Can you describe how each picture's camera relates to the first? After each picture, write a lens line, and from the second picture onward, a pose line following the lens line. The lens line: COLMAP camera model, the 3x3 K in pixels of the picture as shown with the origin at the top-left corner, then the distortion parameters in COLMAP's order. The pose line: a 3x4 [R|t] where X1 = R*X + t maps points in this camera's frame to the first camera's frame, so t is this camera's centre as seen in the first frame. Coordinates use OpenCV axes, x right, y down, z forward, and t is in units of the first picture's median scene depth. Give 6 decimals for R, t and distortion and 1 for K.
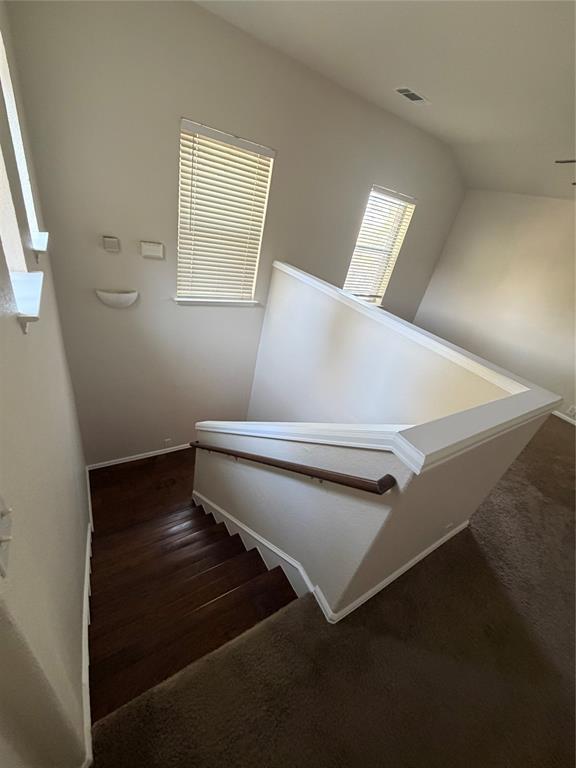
lens RADIAL K [[309.1, 0, 285.2], [0, 309.1, 380.9], [0, 0, 1]] dist [-0.002438, 0.000852]
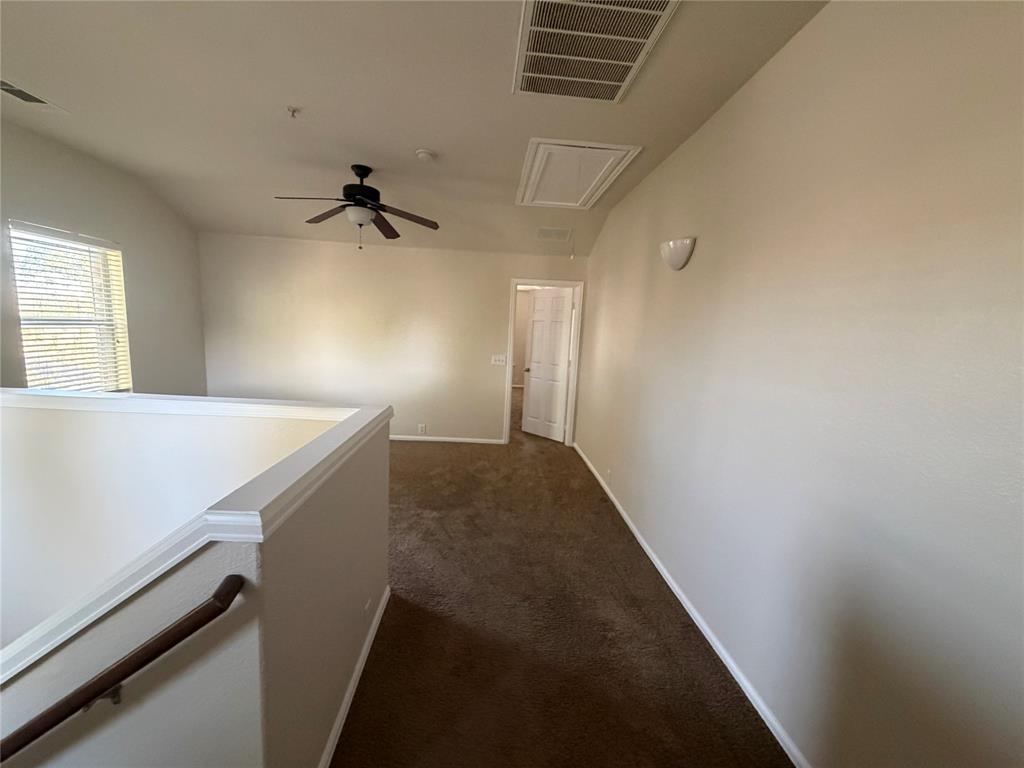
lens RADIAL K [[412.1, 0, 513.3], [0, 412.1, 382.2], [0, 0, 1]] dist [-0.002438, 0.000852]
pose [[0.476997, -0.291380, 0.829200, 0.011022], [0.472006, 0.880777, 0.037983, 0.090098], [-0.741407, 0.373269, 0.557660, -0.038013]]
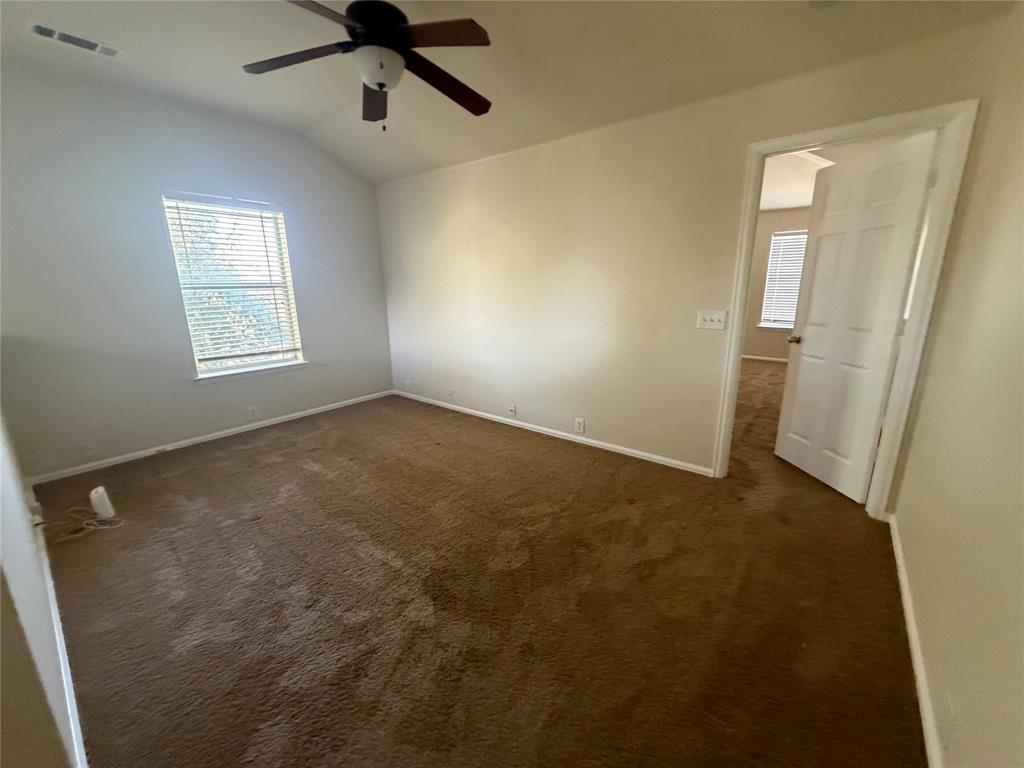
lens RADIAL K [[412.1, 0, 509.4], [0, 412.1, 382.6], [0, 0, 1]] dist [-0.002438, 0.000852]
pose [[0.921068, -0.286487, 0.263739, 0.998145], [0.341977, 0.919042, -0.195991, 0.230700], [-0.186238, 0.270714, 0.944473, 0.284253]]
